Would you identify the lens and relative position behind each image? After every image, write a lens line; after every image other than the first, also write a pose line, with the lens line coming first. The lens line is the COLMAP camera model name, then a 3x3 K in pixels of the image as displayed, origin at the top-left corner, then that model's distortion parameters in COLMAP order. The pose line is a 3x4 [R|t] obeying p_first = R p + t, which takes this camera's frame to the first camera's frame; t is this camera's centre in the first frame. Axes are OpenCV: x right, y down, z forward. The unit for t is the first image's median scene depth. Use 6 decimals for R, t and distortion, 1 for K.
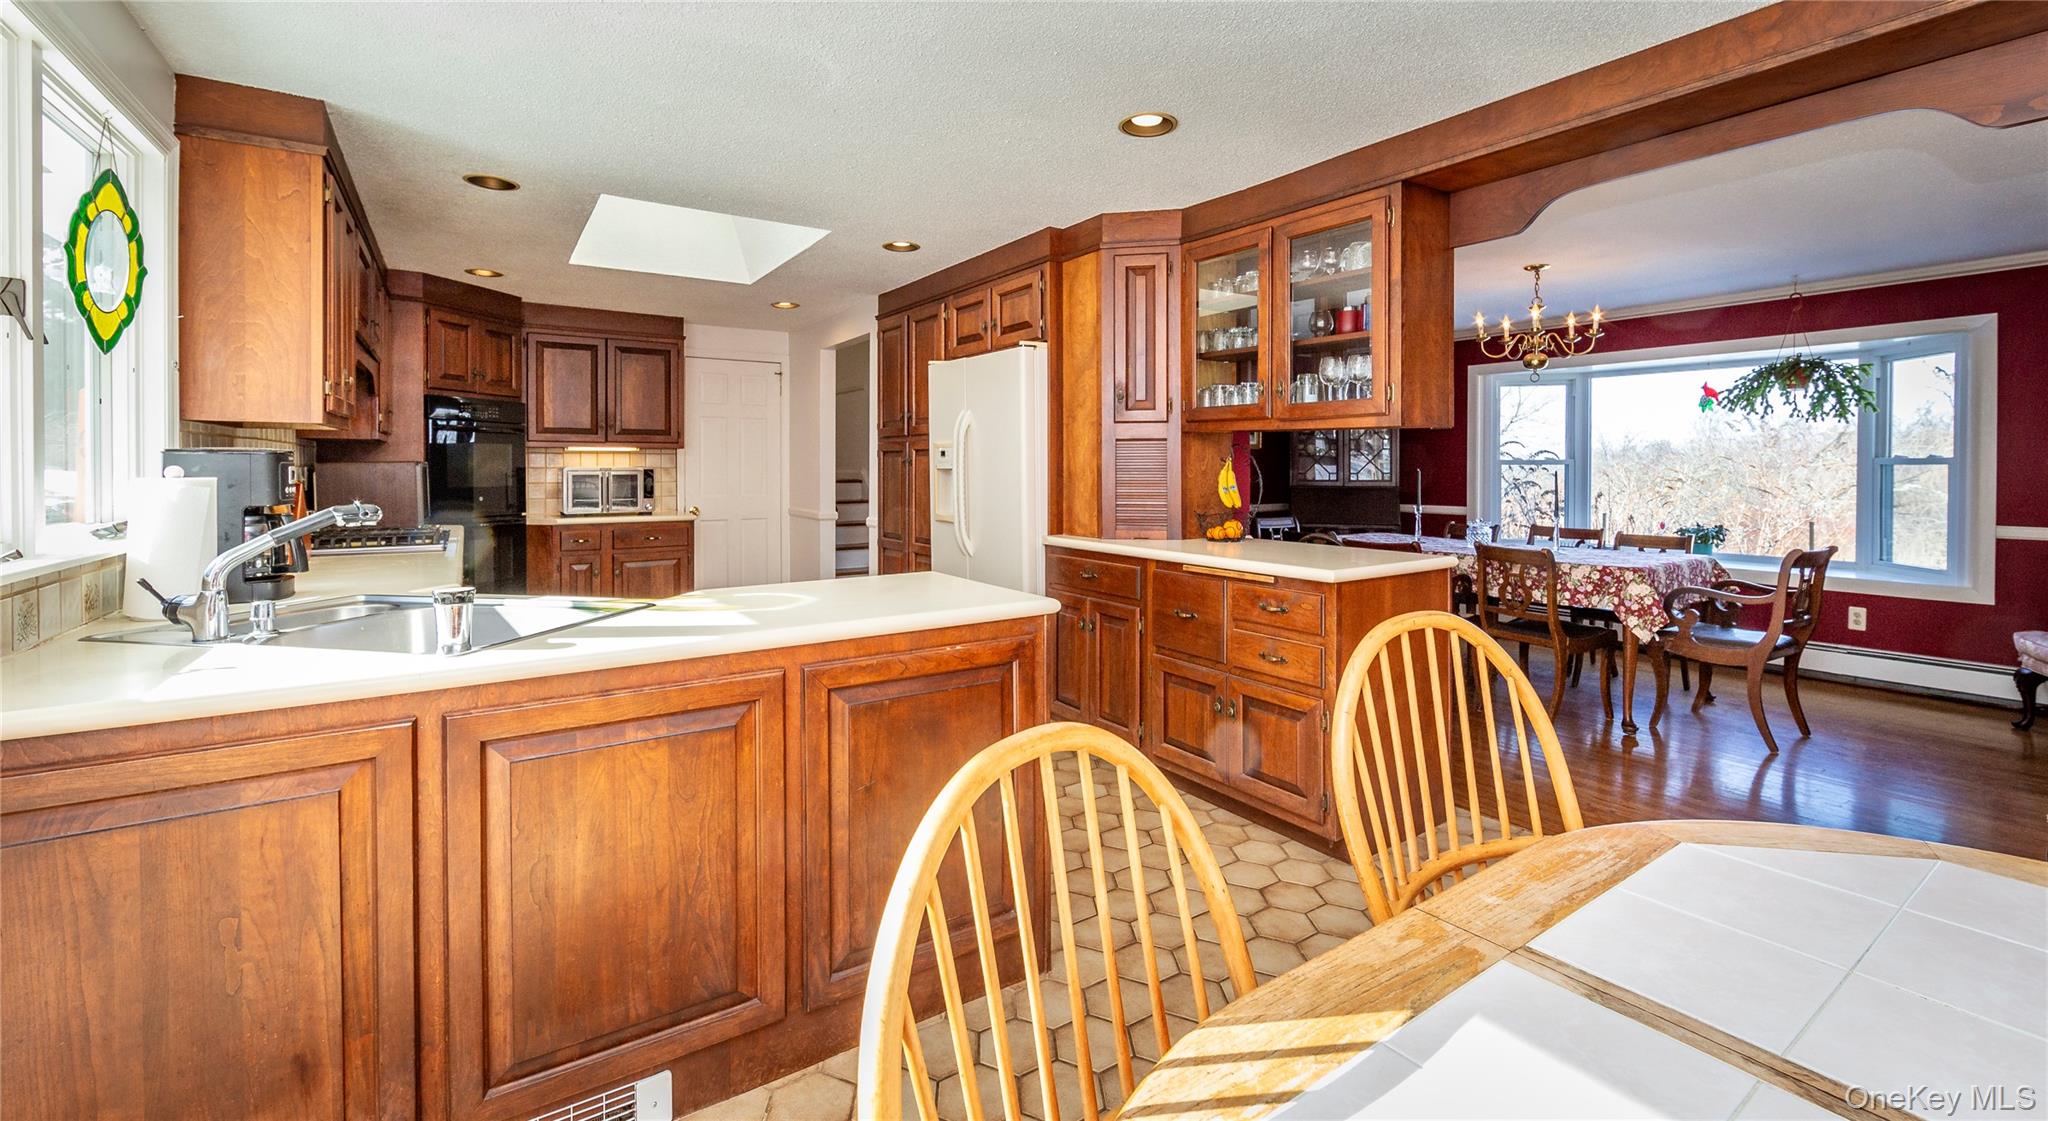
lens RADIAL K [[848.0, 0, 1038.7], [0, 848.0, 479.7], [0, 0, 1]] dist [-0.002122, -0.000564]
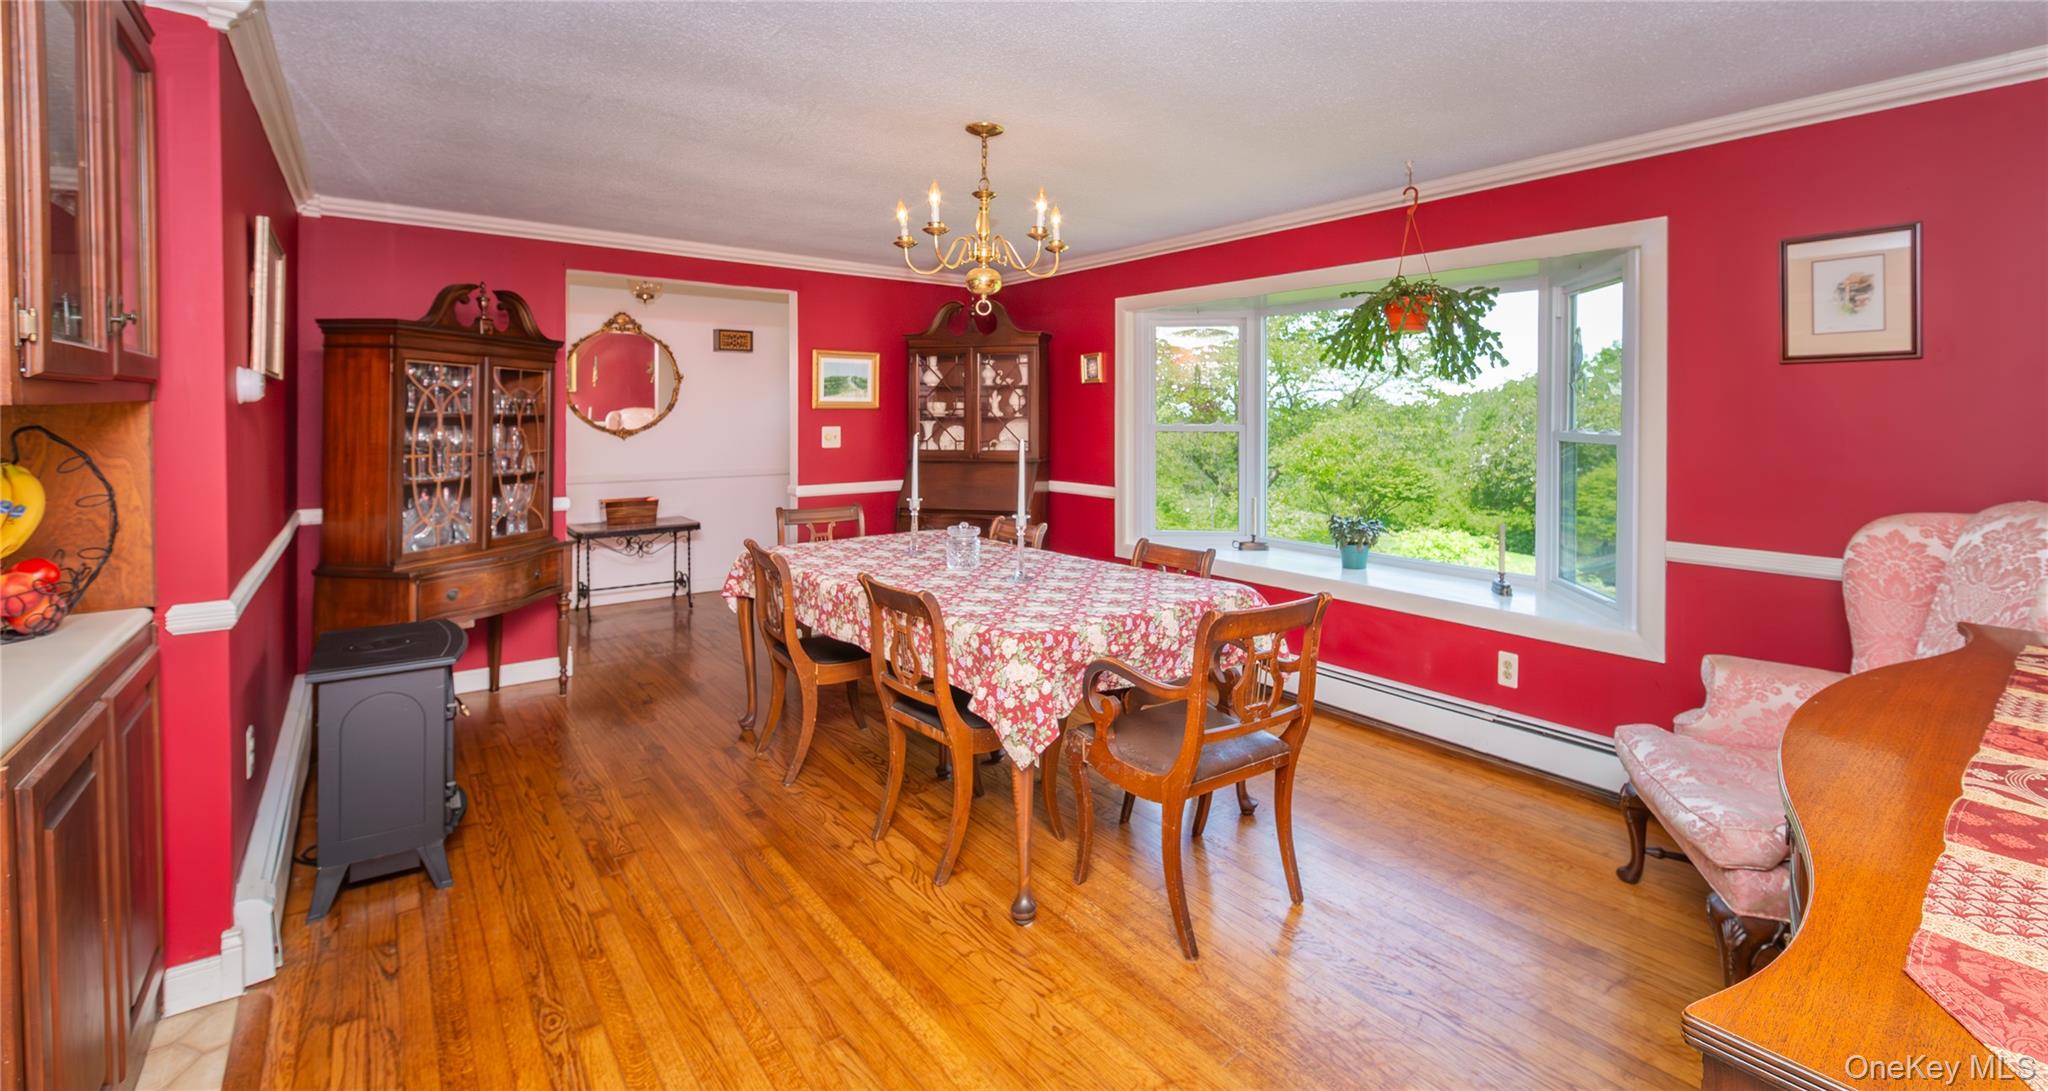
lens RADIAL K [[865.4, 0, 1072.1], [0, 865.4, 433.6], [0, 0, 1]] dist [-0.025060, 0.000118]
pose [[0.996571, 0.007128, 0.082440, 0.744852], [-0.007261, 0.999973, 0.001311, -0.032328], [-0.082429, -0.001905, 0.996595, 0.452730]]
